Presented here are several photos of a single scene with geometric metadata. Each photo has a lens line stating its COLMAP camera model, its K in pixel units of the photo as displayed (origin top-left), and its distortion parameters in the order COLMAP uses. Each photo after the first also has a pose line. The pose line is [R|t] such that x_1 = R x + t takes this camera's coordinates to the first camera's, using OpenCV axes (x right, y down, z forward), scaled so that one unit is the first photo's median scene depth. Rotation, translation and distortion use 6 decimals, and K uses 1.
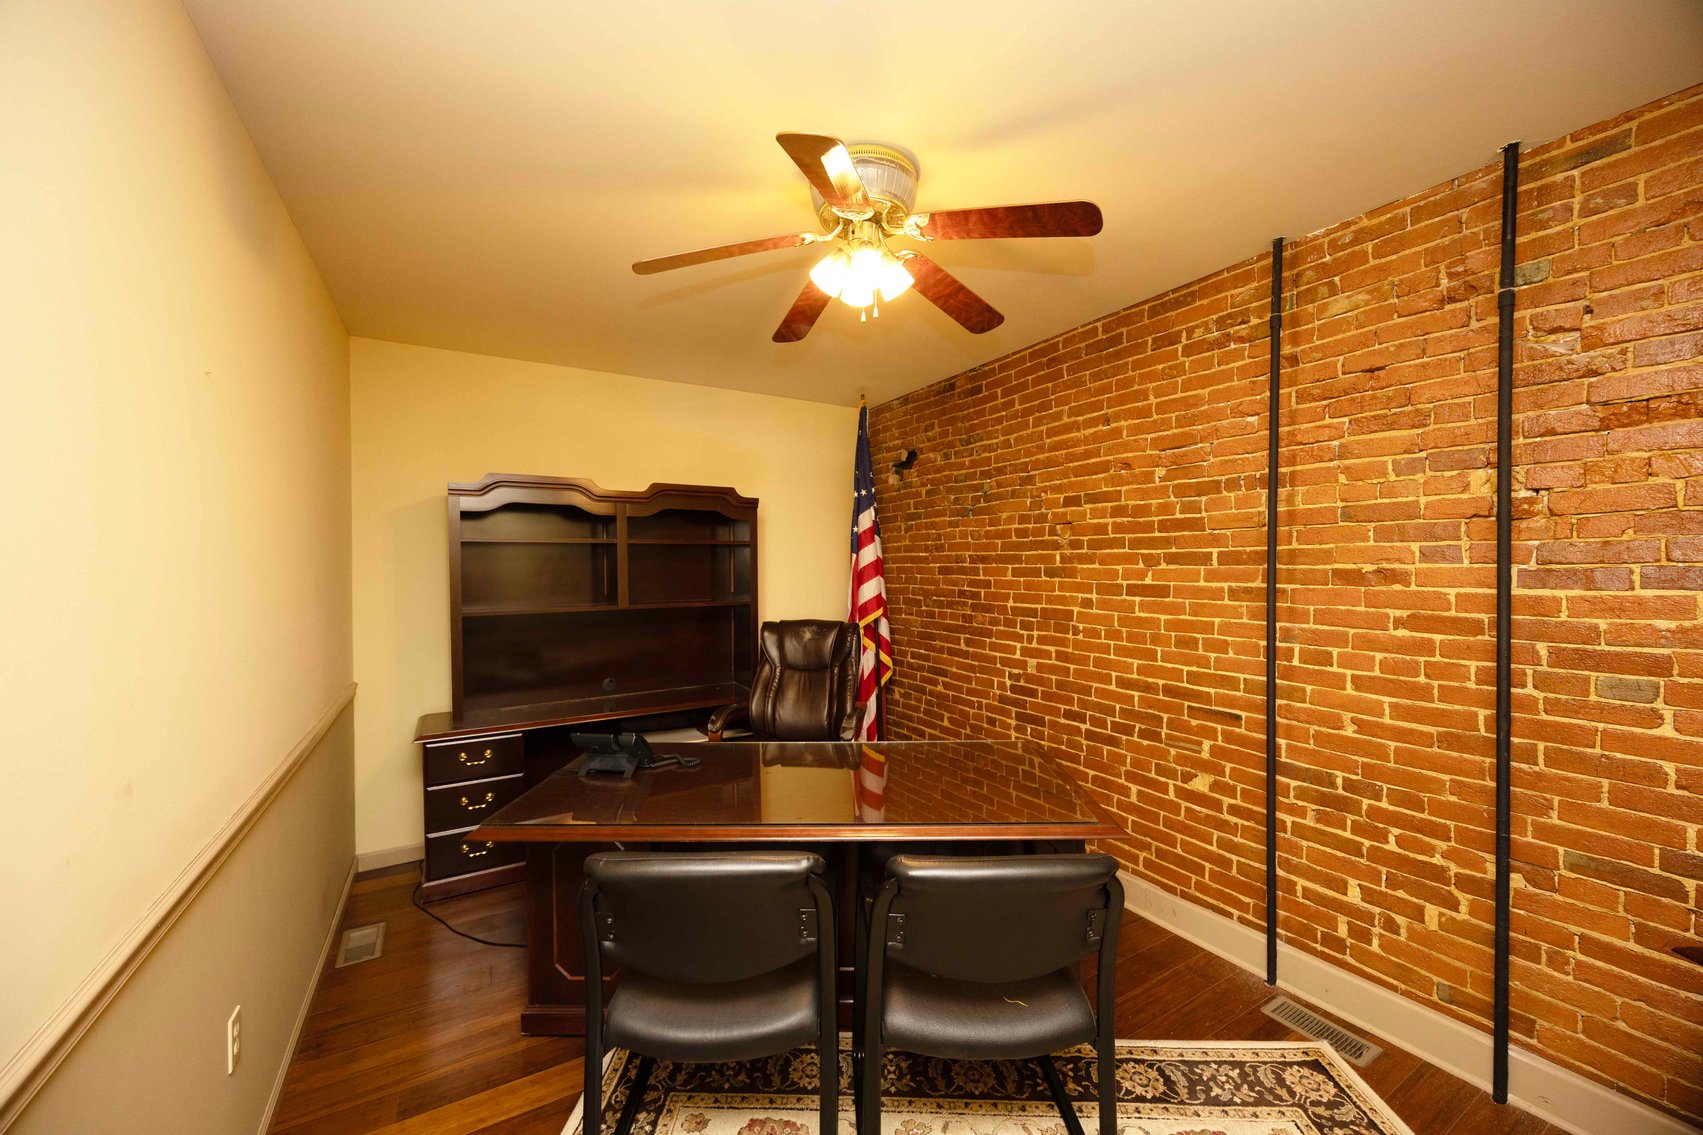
lens RADIAL K [[641.0, 0, 848.9], [0, 641.0, 572.9], [0, 0, 1]] dist [-0.005704, 0.000024]
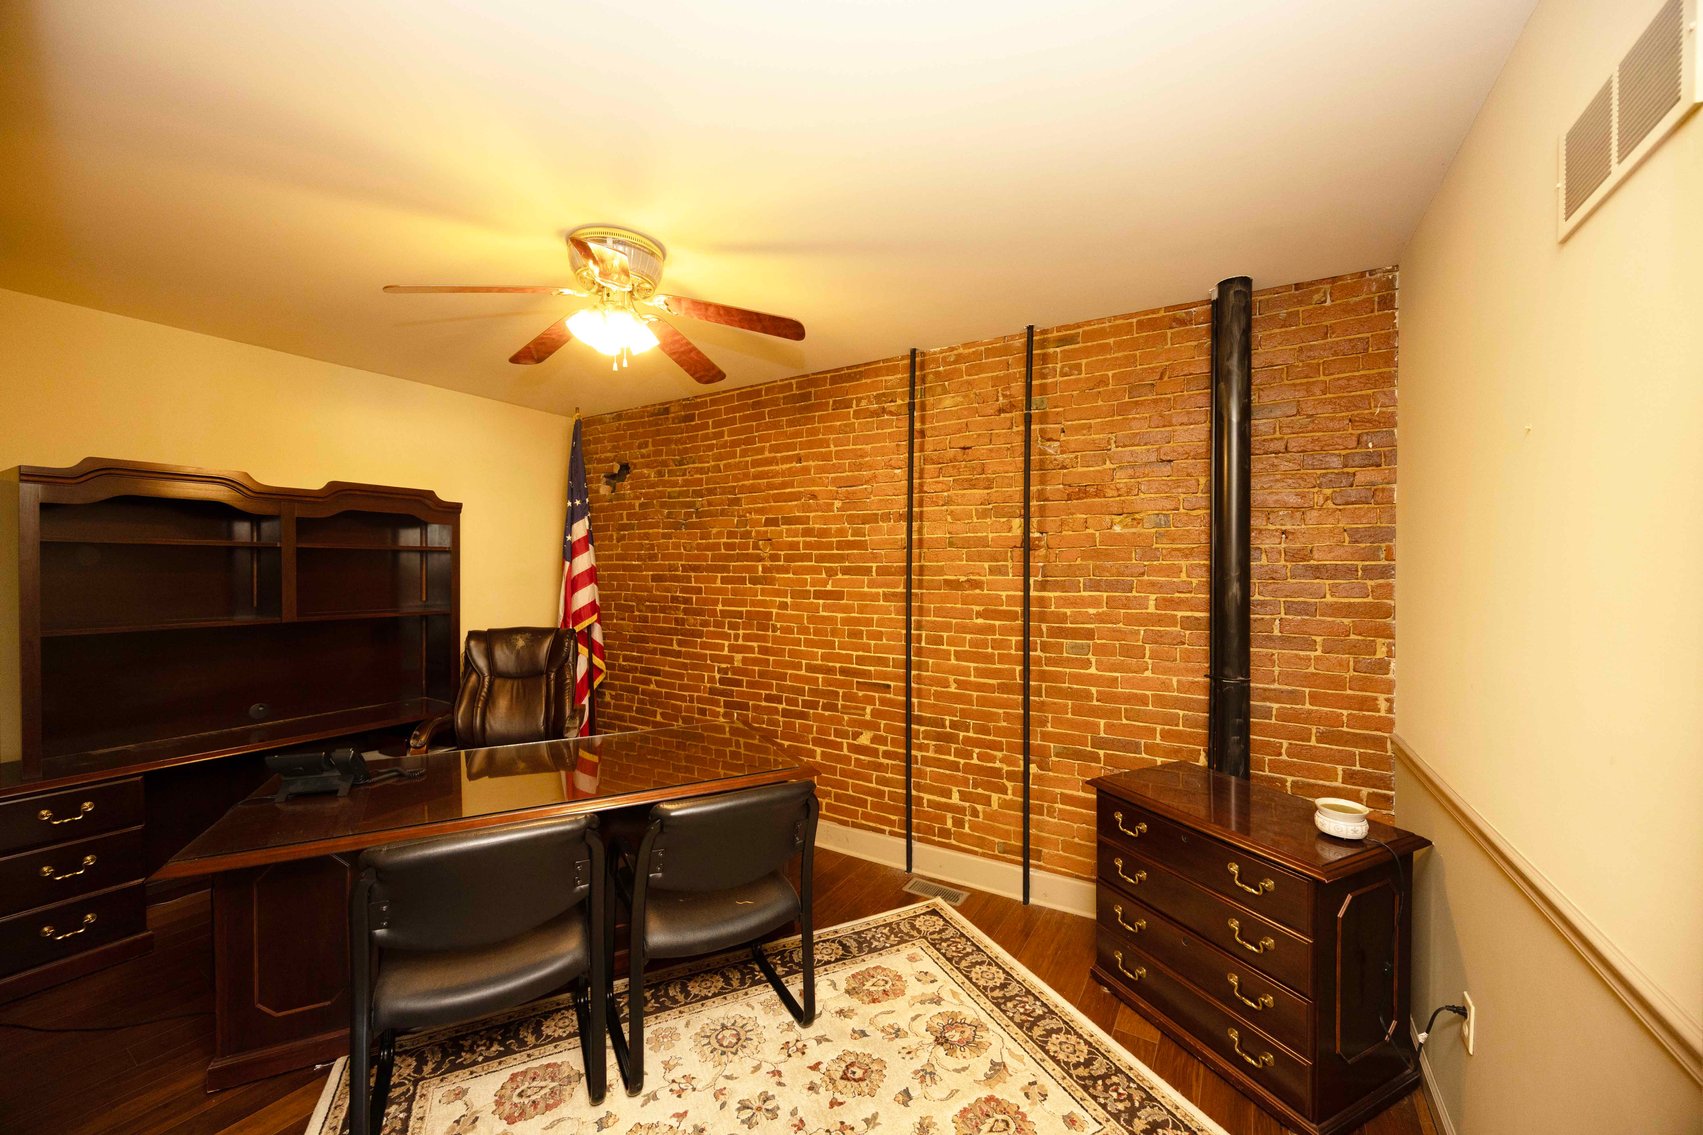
lens RADIAL K [[644.4, 0, 851.4], [0, 644.4, 571.2], [0, 0, 1]] dist [-0.002712, -0.000073]
pose [[0.885254, 0.006517, 0.465063, -0.118326], [-0.001847, 0.999943, -0.010495, -0.008128], [-0.465105, 0.008432, 0.885215, -0.209173]]
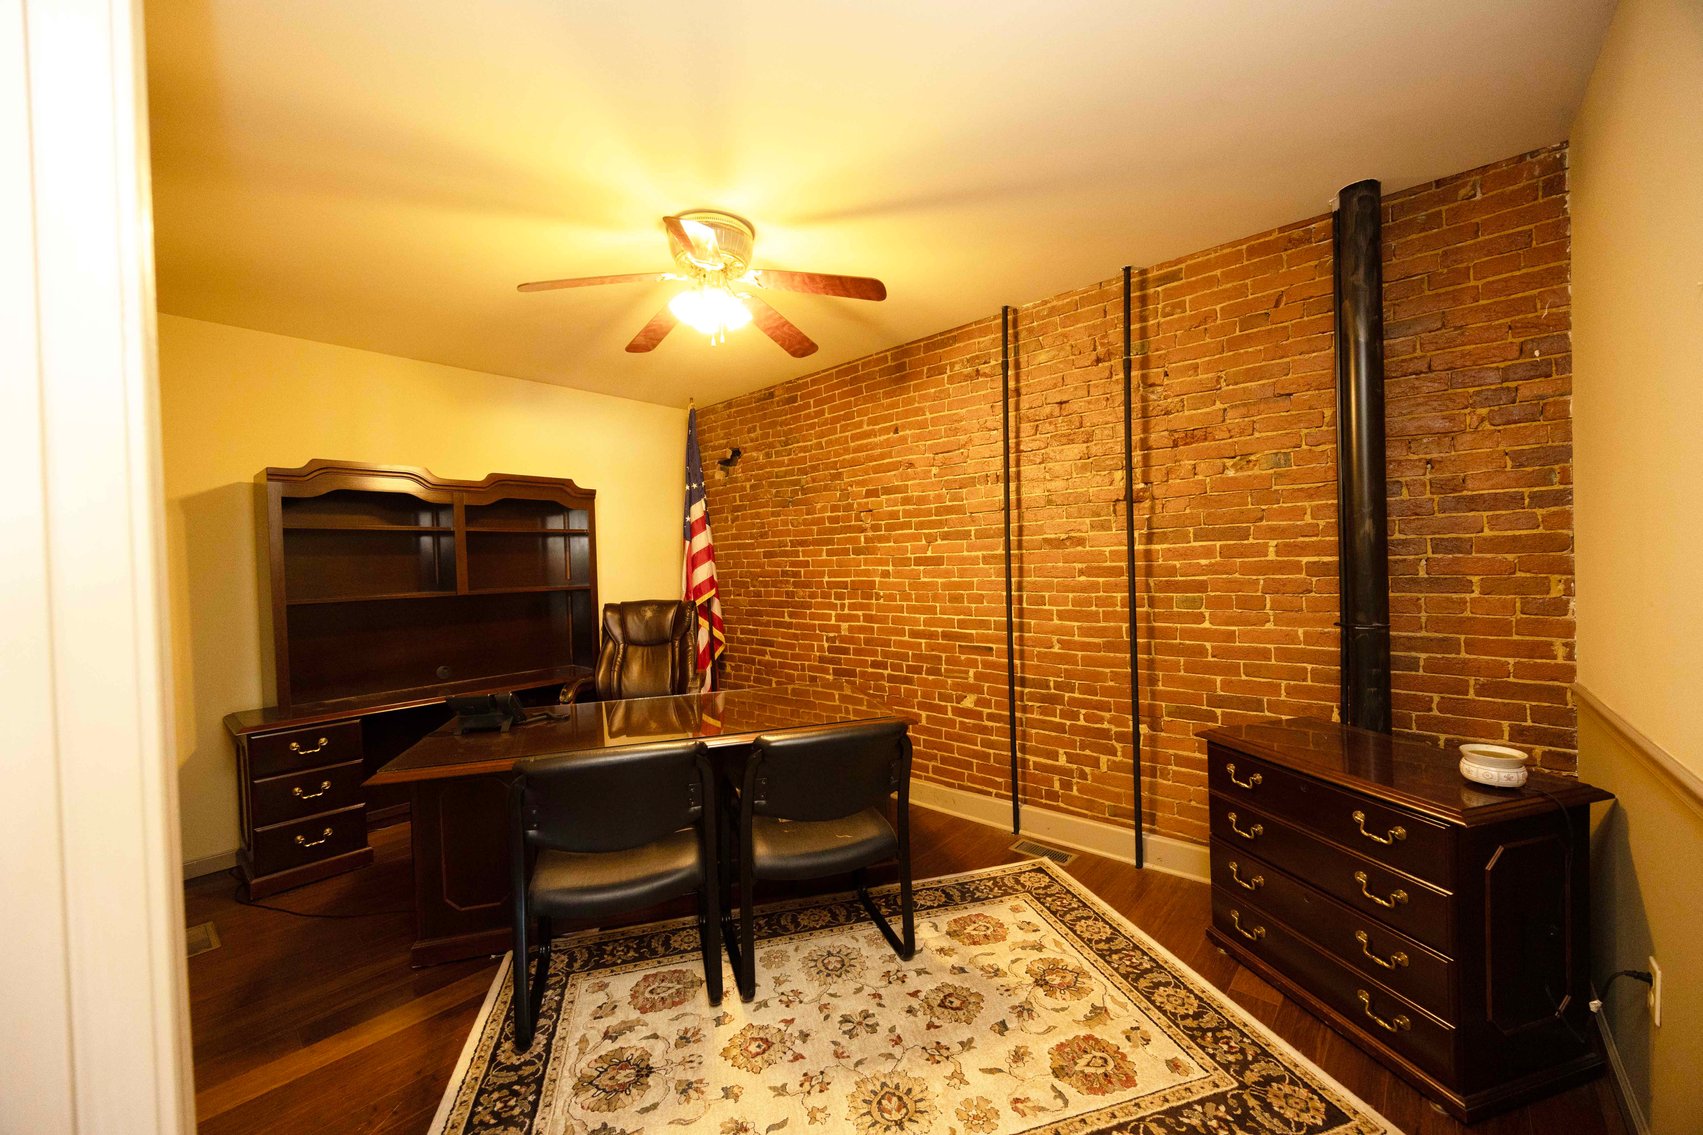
lens RADIAL K [[644.4, 0, 851.4], [0, 644.4, 571.2], [0, 0, 1]] dist [-0.002712, -0.000073]
pose [[0.955010, -0.026460, 0.295390, -0.089341], [0.028271, 0.999599, -0.001860, 0.056589], [-0.295222, 0.010127, 0.955375, -0.255876]]
